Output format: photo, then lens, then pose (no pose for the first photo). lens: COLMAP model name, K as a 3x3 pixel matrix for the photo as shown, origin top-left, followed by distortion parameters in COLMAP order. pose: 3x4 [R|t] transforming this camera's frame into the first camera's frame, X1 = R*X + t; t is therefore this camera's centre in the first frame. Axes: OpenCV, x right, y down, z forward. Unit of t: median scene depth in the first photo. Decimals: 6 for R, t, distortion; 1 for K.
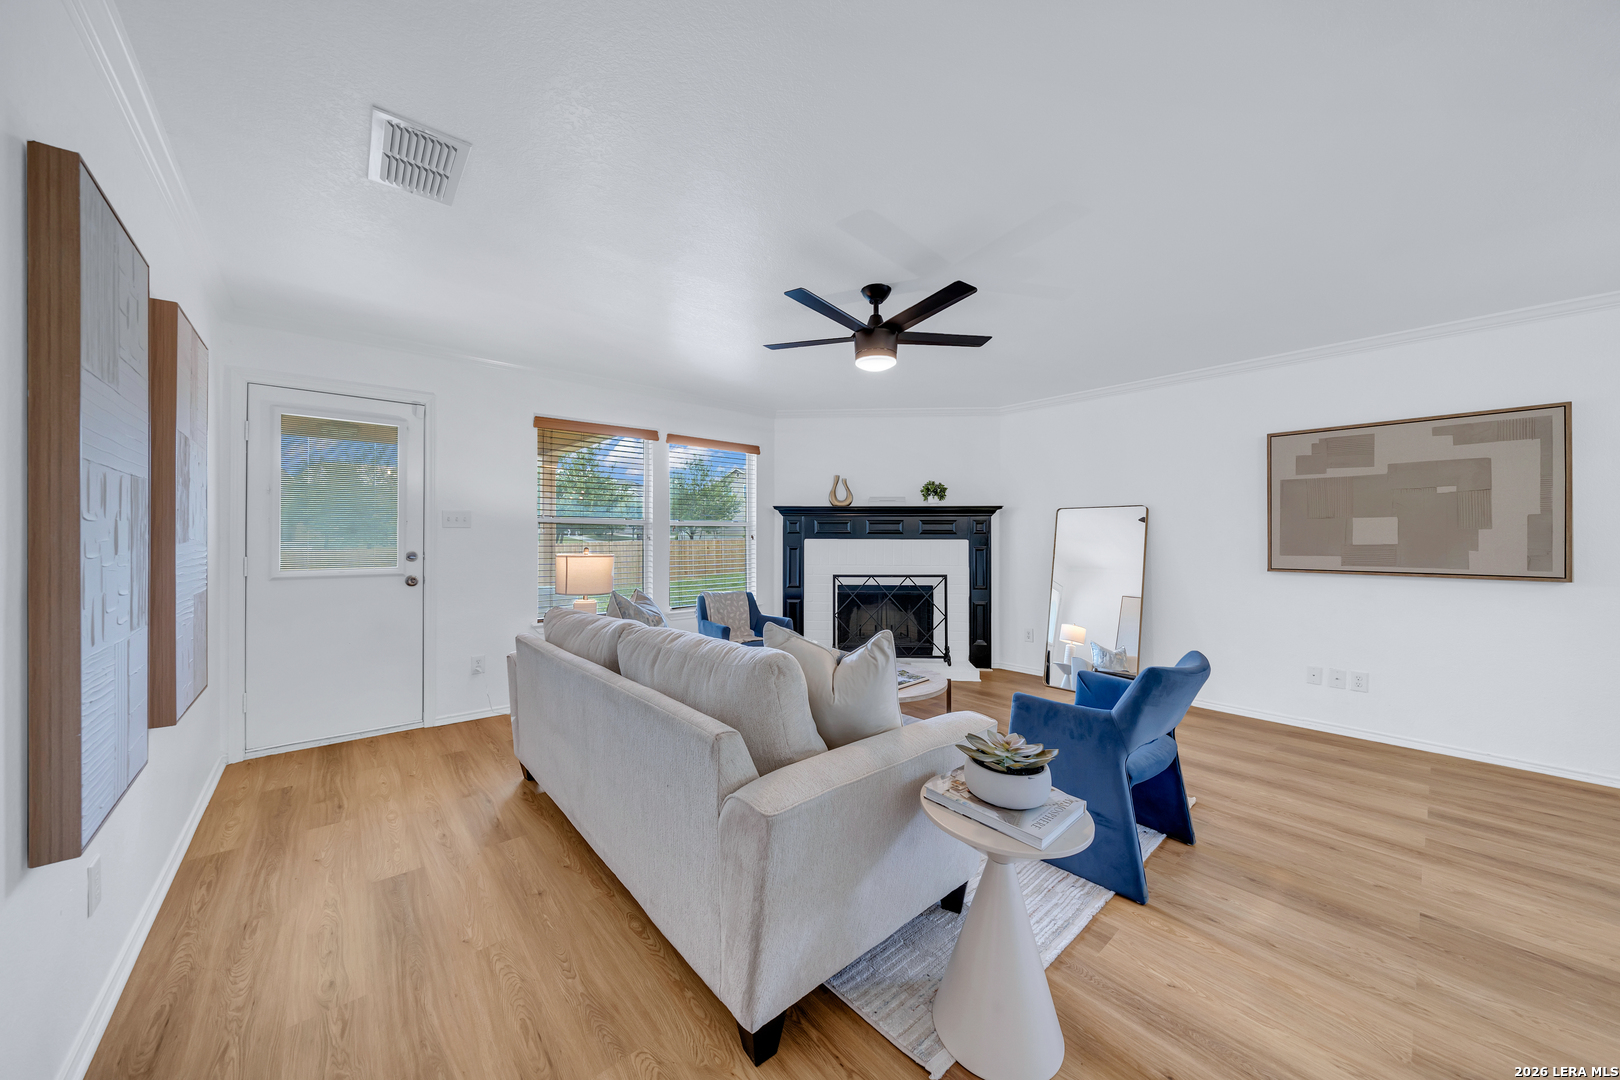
lens RADIAL K [[549.4, 0, 803.5], [0, 549.4, 536.9], [0, 0, 1]] dist [-0.002126, -0.000088]
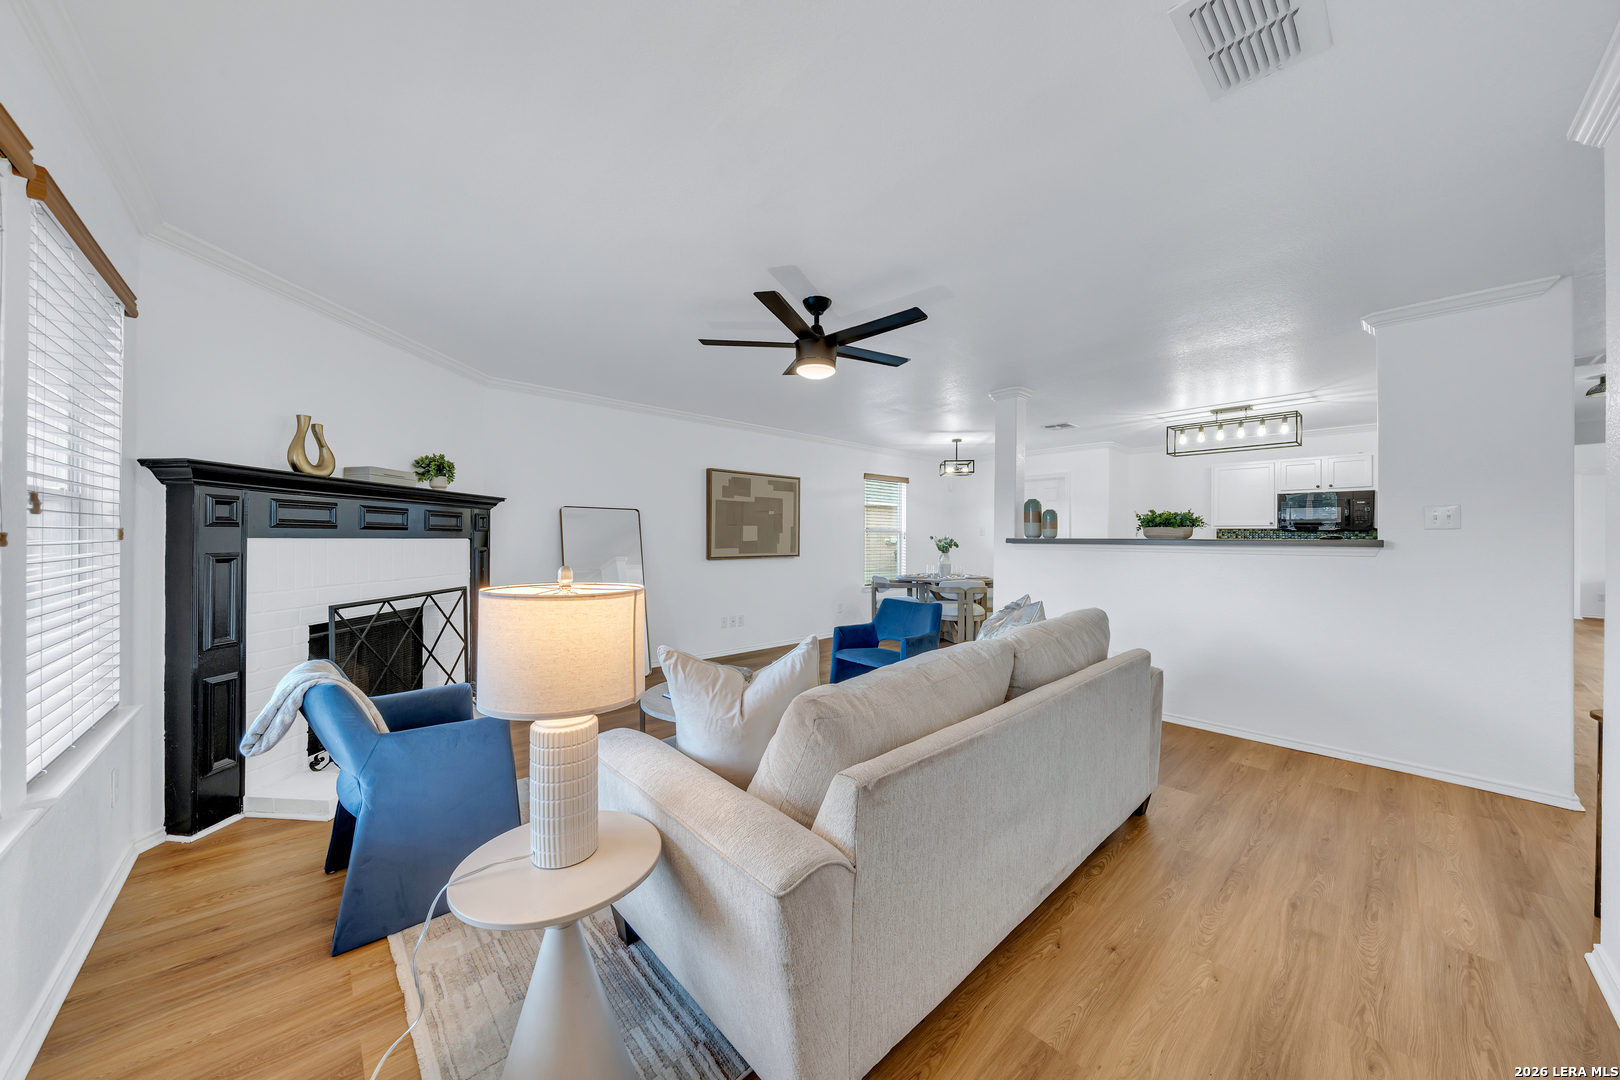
lens RADIAL K [[549.4, 0, 819.3], [0, 549.4, 540.6], [0, 0, 1]] dist [-0.002126, -0.000088]
pose [[-0.042541, -0.006007, 0.999077, -0.483532], [-0.007284, 0.999957, 0.005702, 0.000527], [-0.999068, -0.007034, -0.042583, 0.549885]]
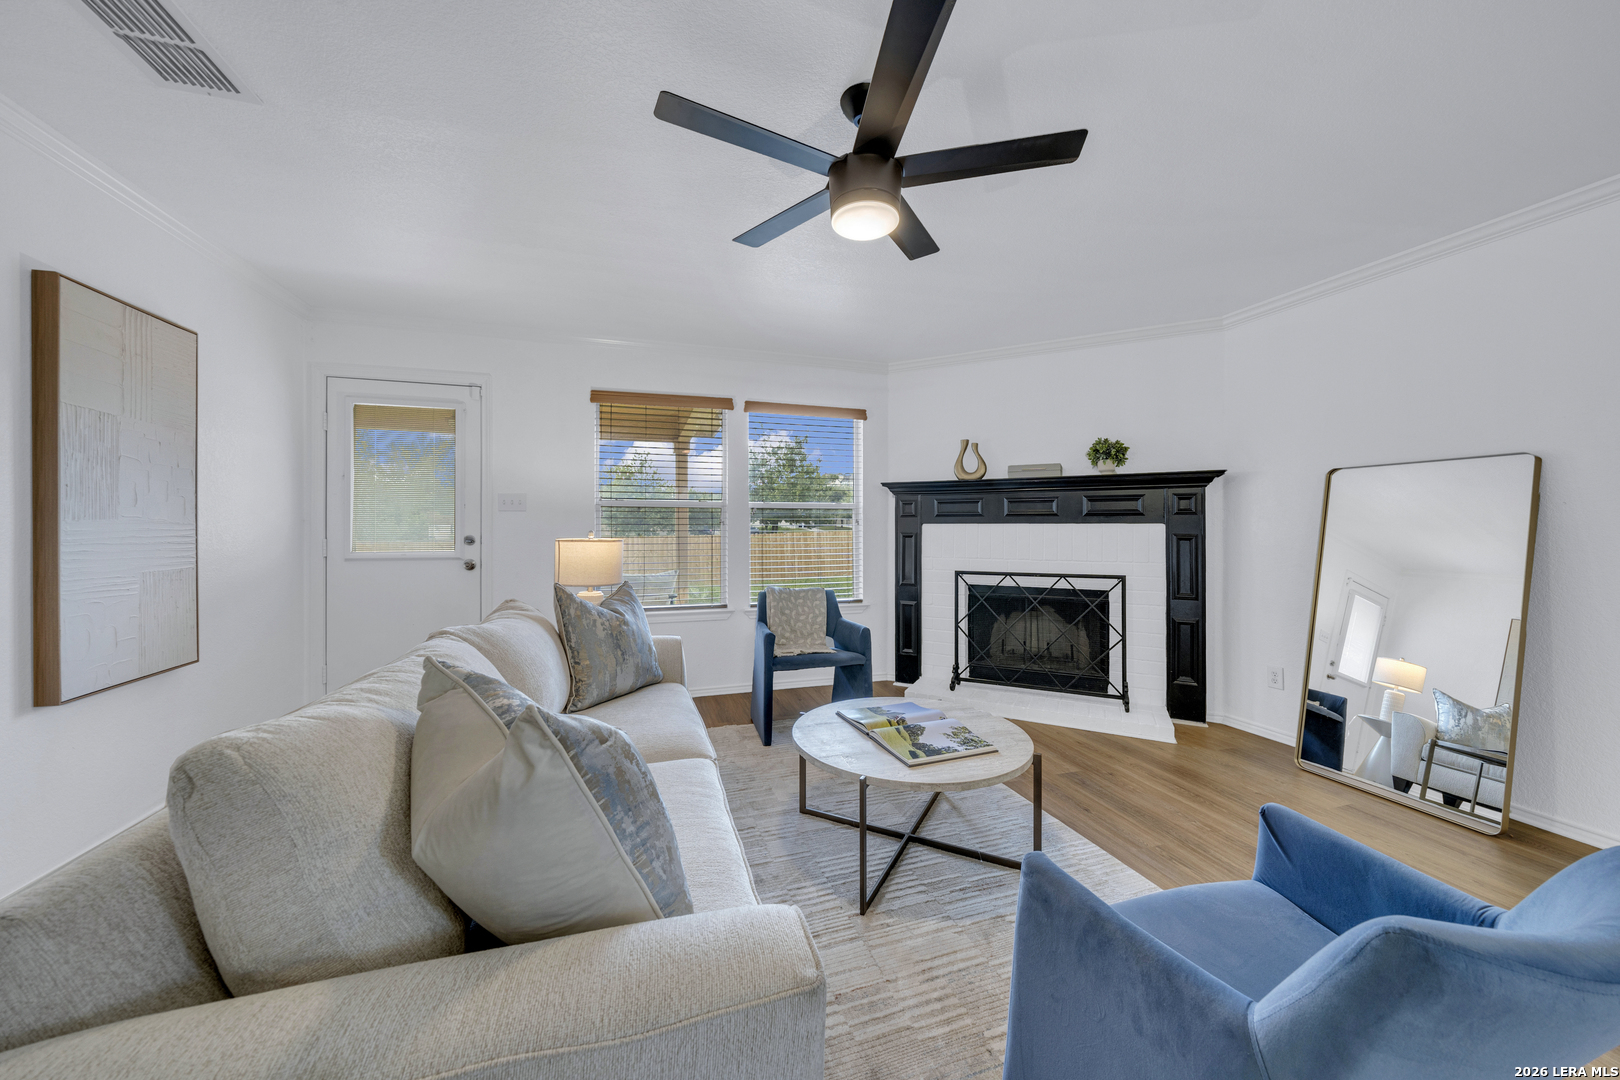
lens RADIAL K [[549.4, 0, 818.6], [0, 549.4, 532.5], [0, 0, 1]] dist [-0.002126, -0.000088]
pose [[0.922170, 0.001292, -0.386783, 0.171758], [0.001602, 0.999973, 0.007161, 0.010651], [0.386782, -0.007223, 0.922143, 0.229093]]
